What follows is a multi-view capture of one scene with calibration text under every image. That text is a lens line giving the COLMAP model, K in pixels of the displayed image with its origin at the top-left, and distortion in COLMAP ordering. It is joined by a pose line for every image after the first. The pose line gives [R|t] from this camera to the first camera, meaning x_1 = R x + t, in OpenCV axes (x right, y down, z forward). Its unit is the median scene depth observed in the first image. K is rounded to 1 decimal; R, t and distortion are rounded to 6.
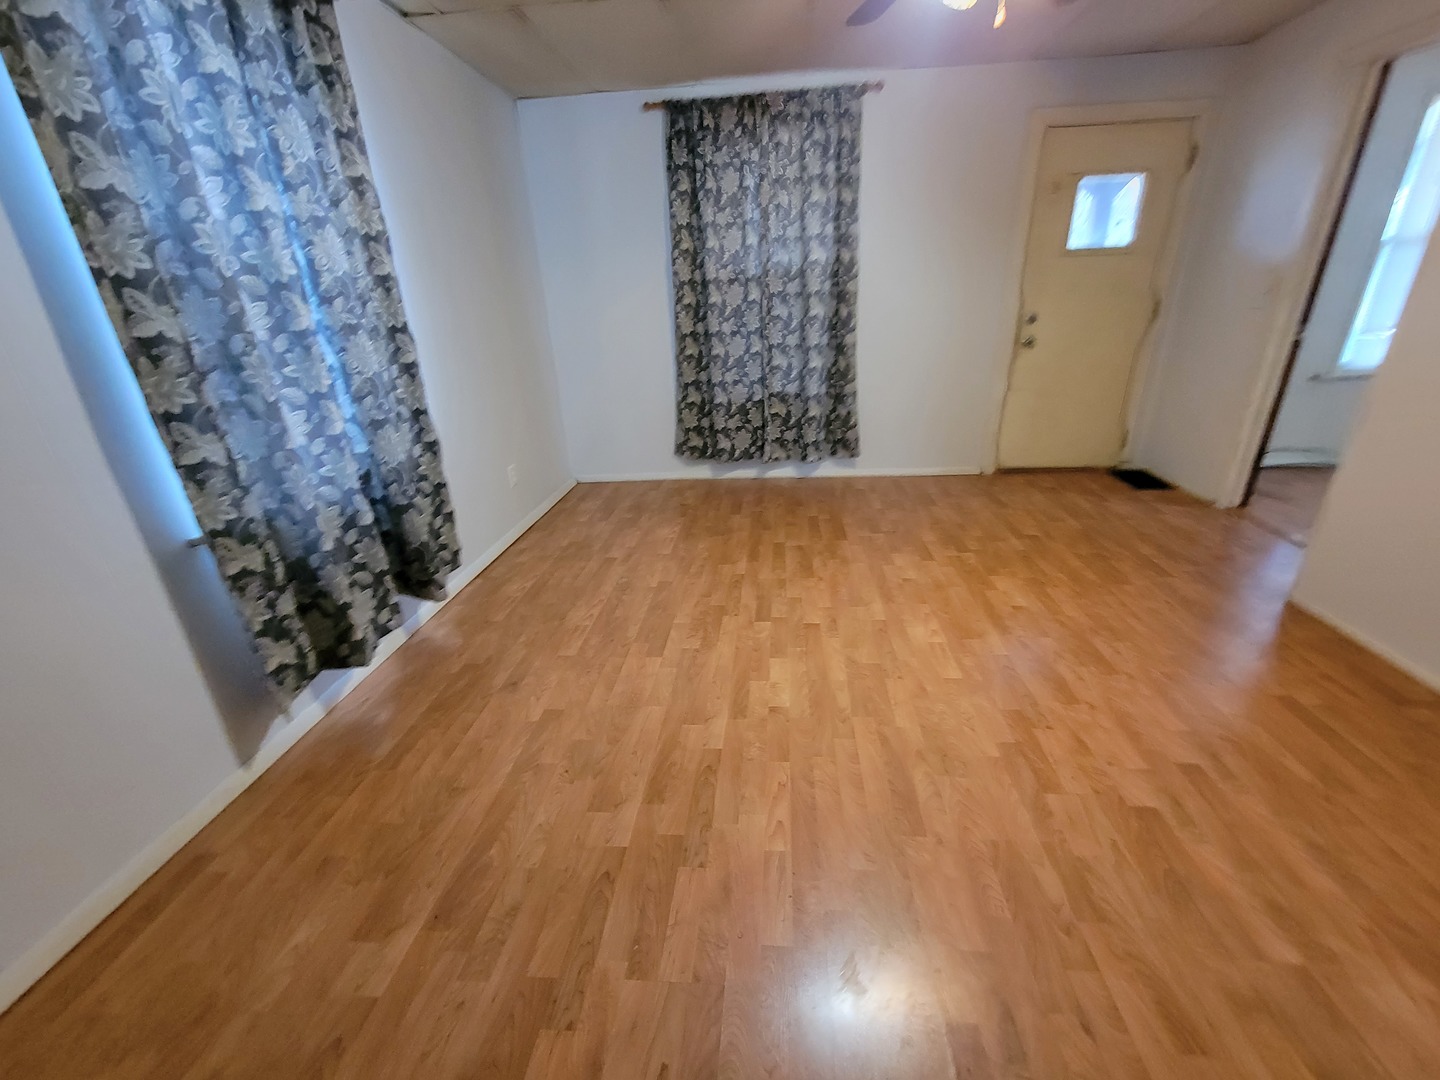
lens RADIAL K [[587.3, 0, 734.7], [0, 587.3, 542.6], [0, 0, 1]] dist [-0.001121, -0.000236]
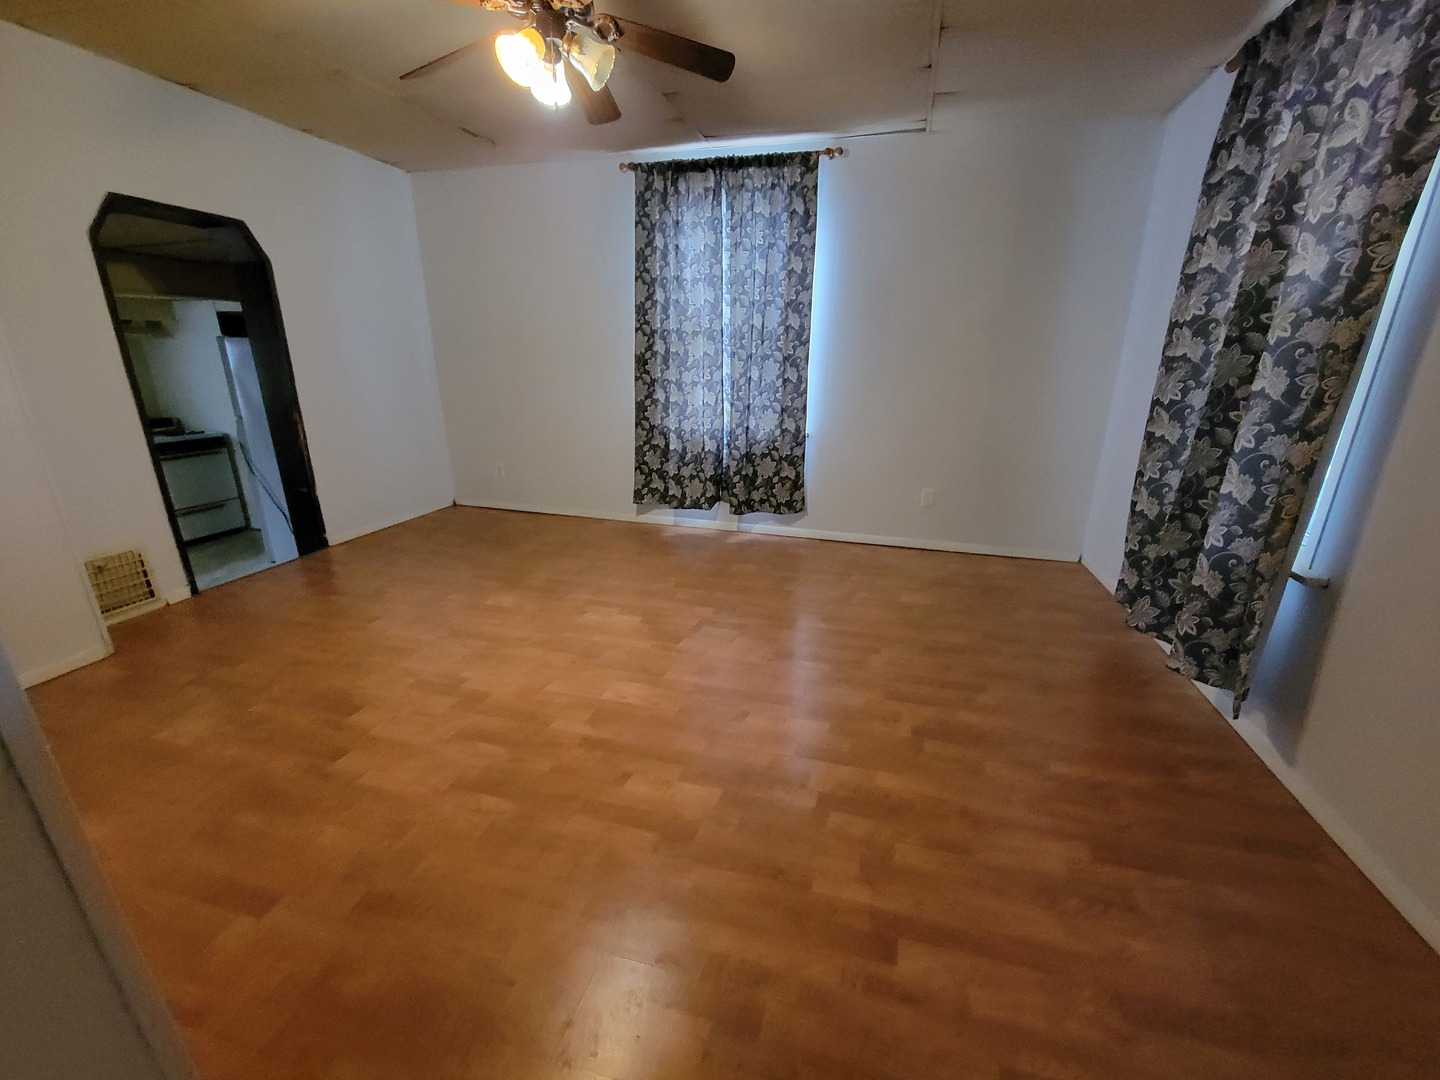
lens RADIAL K [[587.3, 0, 734.7], [0, 587.3, 542.6], [0, 0, 1]] dist [-0.001121, -0.000236]
pose [[-0.185126, 0.333804, -0.924285, 1.108011], [-0.386569, 0.839981, 0.380784, -0.487040], [0.903489, 0.427792, -0.026464, 1.109148]]
